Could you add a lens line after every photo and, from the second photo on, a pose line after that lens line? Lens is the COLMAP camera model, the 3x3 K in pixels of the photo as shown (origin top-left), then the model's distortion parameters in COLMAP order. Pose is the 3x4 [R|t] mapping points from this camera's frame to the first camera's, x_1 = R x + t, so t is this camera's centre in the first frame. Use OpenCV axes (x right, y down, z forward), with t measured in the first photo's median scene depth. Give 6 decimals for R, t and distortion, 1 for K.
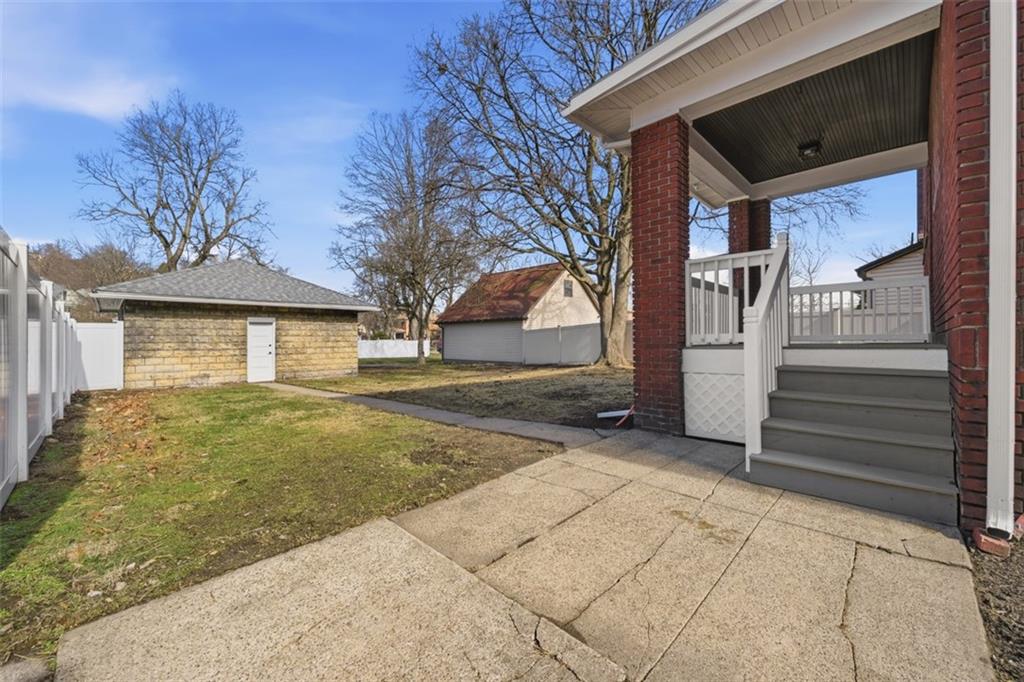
lens RADIAL K [[400.8, 0, 512.0], [0, 400.8, 341.0], [0, 0, 1]] dist [-0.000388, -0.000060]
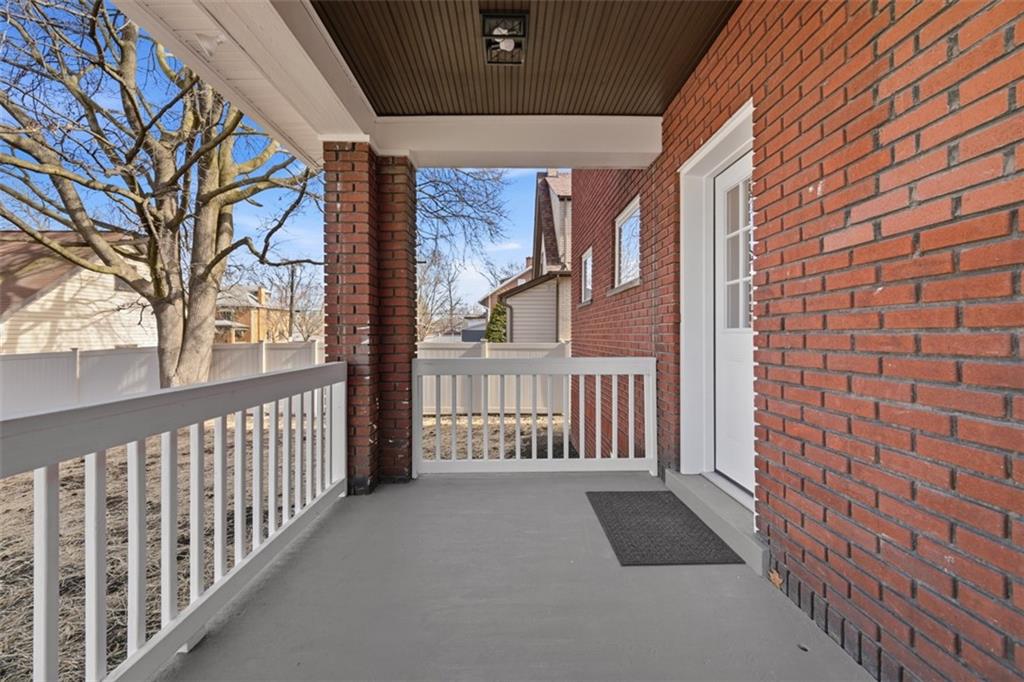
lens RADIAL K [[421.8, 0, 512.0], [0, 421.8, 341.0], [0, 0, 1]] dist [-0.000996, -0.000105]
pose [[0.704910, -0.001994, 0.709294, 0.153858], [-0.000939, 0.999993, 0.003745, -0.061534], [-0.709296, -0.003306, 0.704903, 0.235366]]
